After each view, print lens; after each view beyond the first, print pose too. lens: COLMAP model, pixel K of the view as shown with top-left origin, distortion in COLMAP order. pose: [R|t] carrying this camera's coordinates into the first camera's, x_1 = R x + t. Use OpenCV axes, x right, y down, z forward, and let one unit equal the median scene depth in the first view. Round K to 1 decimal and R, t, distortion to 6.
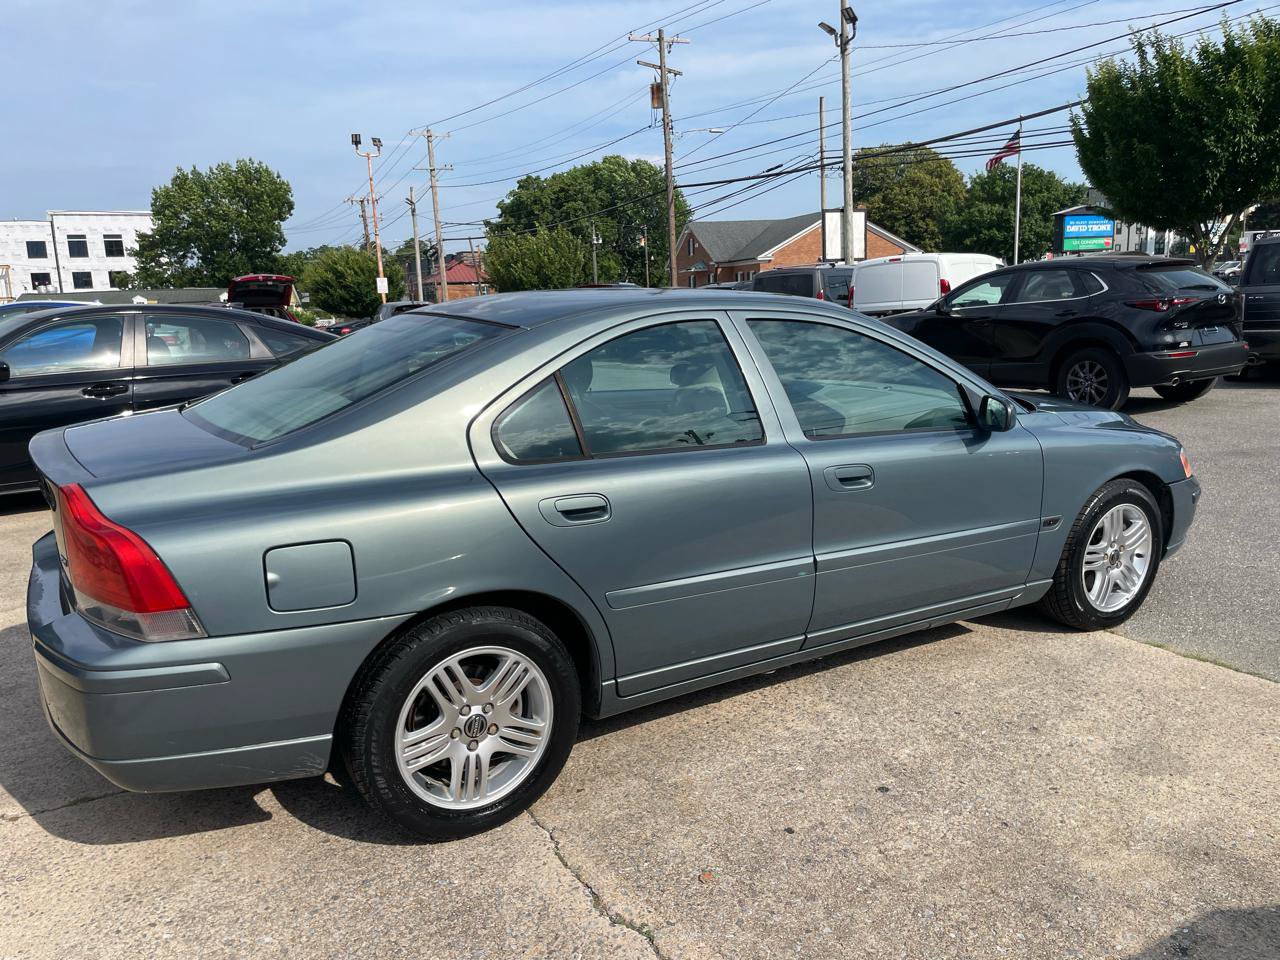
lens RADIAL K [[969.7, 0, 635.1], [0, 969.7, 482.3], [0, 0, 1]] dist [0.087054, -0.118564]
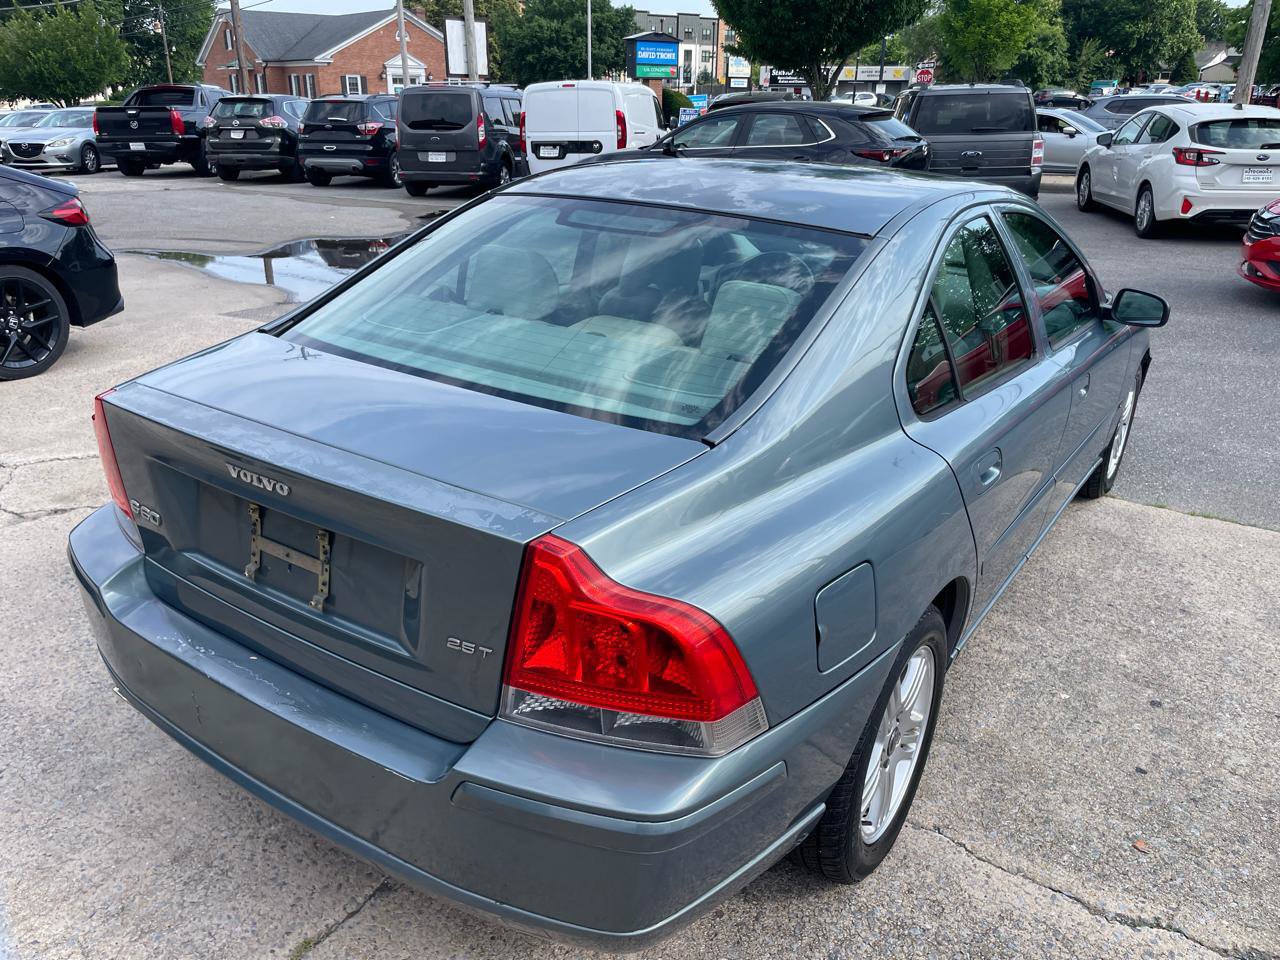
lens RADIAL K [[969.7, 0, 633.6], [0, 969.7, 482.7], [0, 0, 1]] dist [0.087054, -0.118564]
pose [[0.904281, -0.109458, 0.412667, -0.483812], [0.035206, 0.982402, 0.183429, -0.089120], [-0.425483, -0.151343, 0.892222, 0.275492]]
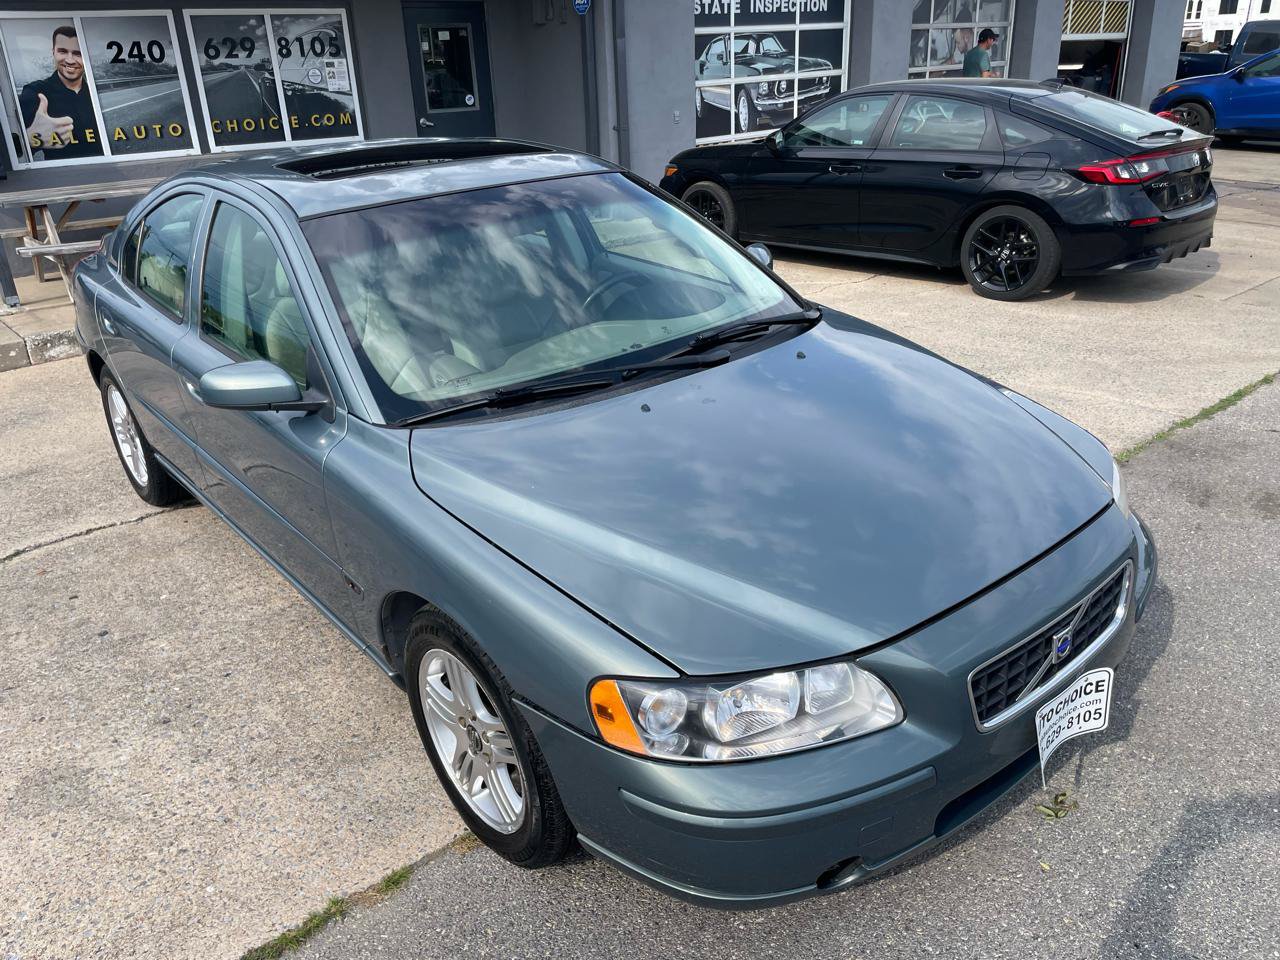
lens RADIAL K [[971.6, 0, 634.9], [0, 971.6, 481.8], [0, 0, 1]] dist [0.084145, -0.113339]
pose [[0.164182, 0.418284, -0.893355, 1.022687], [-0.159374, 0.904994, 0.394444, -0.317395], [0.973470, 0.077617, 0.215247, 1.038687]]
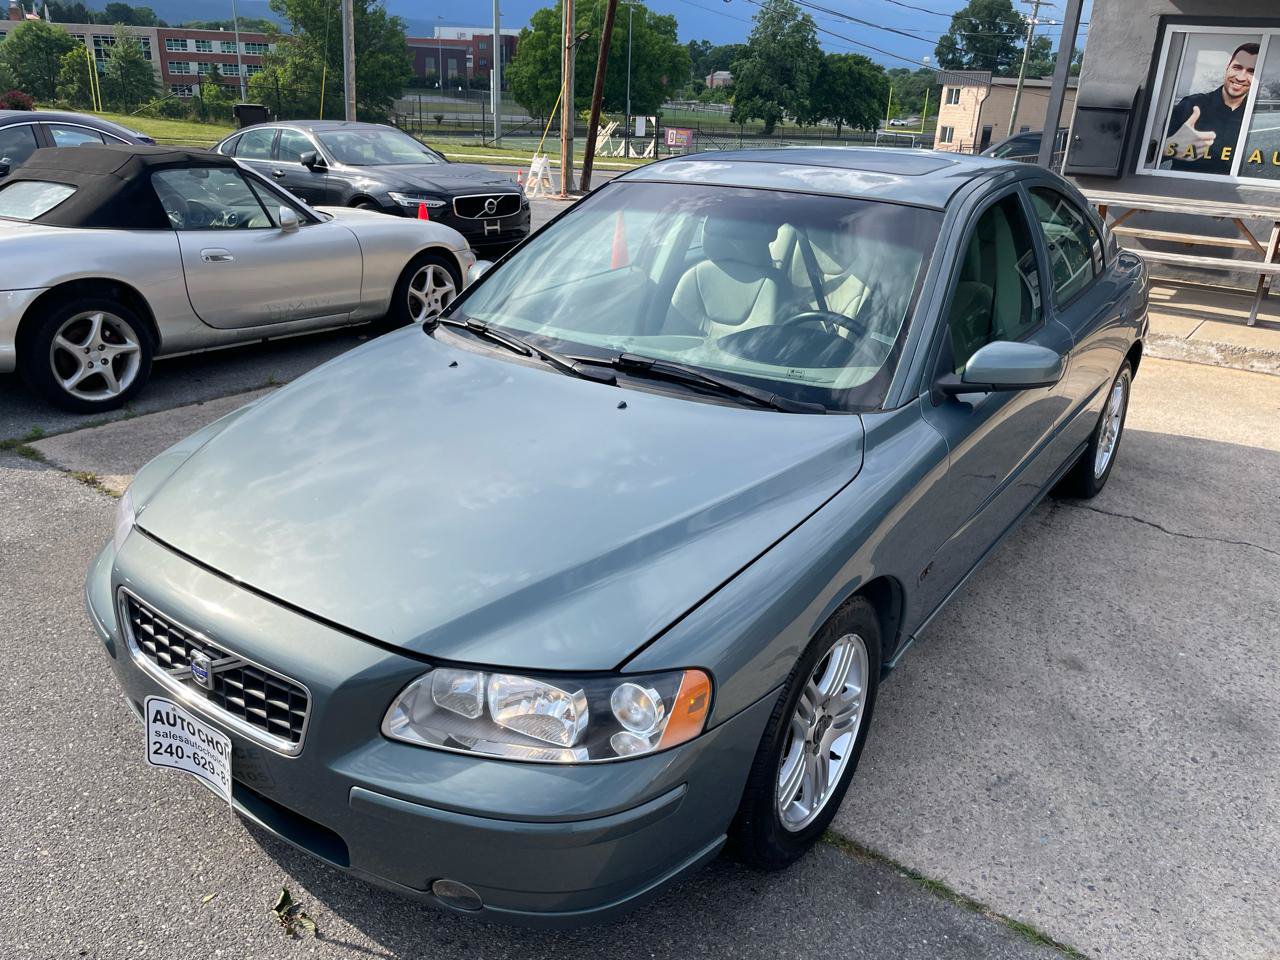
lens RADIAL K [[971.6, 0, 640.9], [0, 971.6, 476.9], [0, 0, 1]] dist [0.084145, -0.113339]
pose [[-0.918824, 0.148040, -0.365851, 0.577743], [-0.082555, 0.834384, 0.544966, -0.437851], [0.385938, 0.530930, -0.754431, 1.805805]]
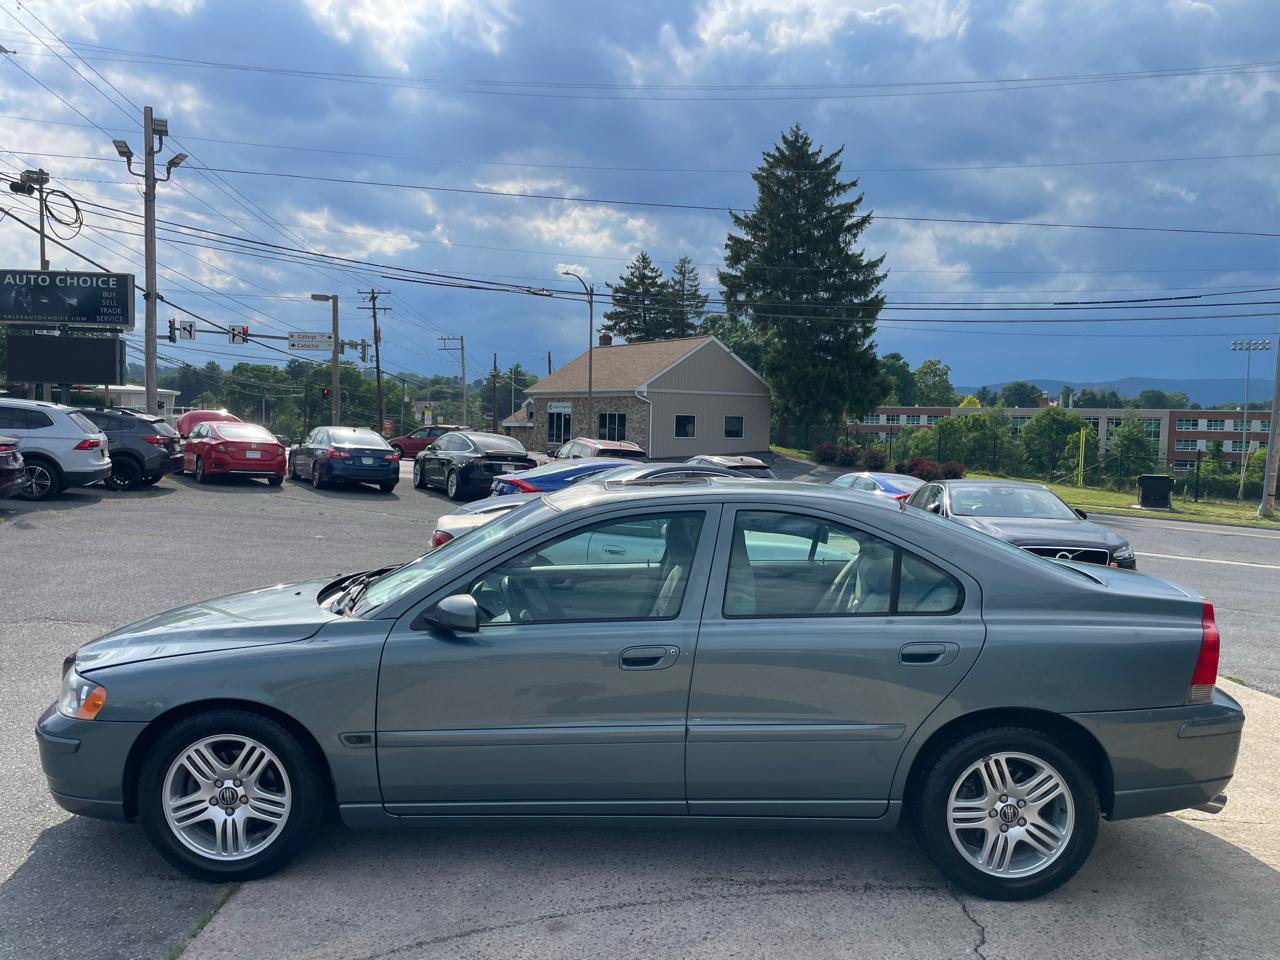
lens RADIAL K [[971.6, 0, 634.5], [0, 971.6, 492.3], [0, 0, 1]] dist [0.084145, -0.113339]
pose [[-0.860023, -0.016692, 0.509982, -0.526901], [0.109061, 0.970355, 0.215679, -0.441535], [-0.498463, 0.241108, -0.832707, 2.005394]]
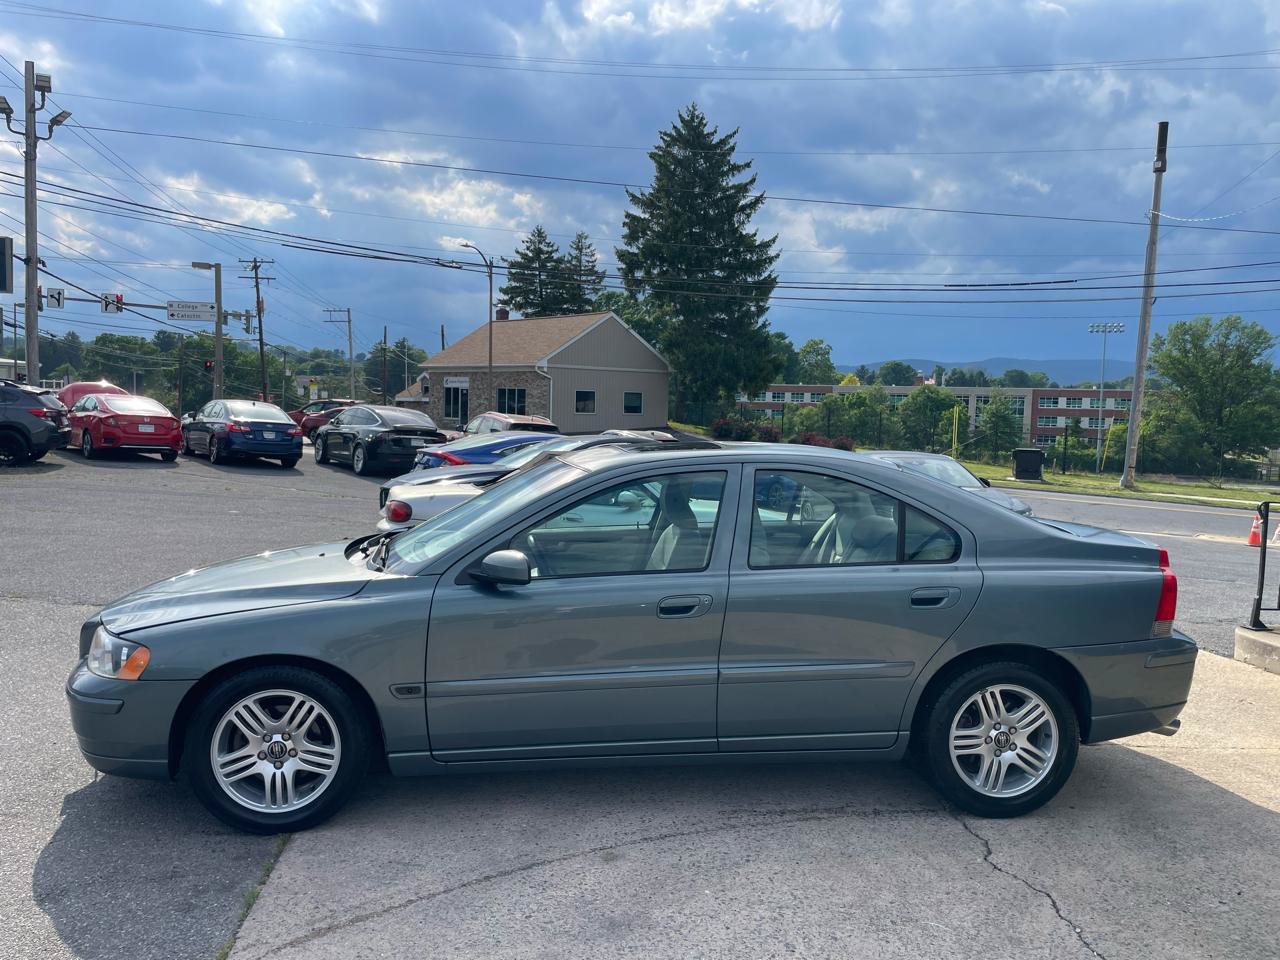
lens RADIAL K [[971.6, 0, 634.2], [0, 971.6, 468.4], [0, 0, 1]] dist [0.084145, -0.113339]
pose [[-0.912488, -0.012366, 0.408917, -0.426512], [0.088349, 0.970000, 0.226481, -0.453412], [-0.399450, 0.242788, -0.884021, 2.129709]]
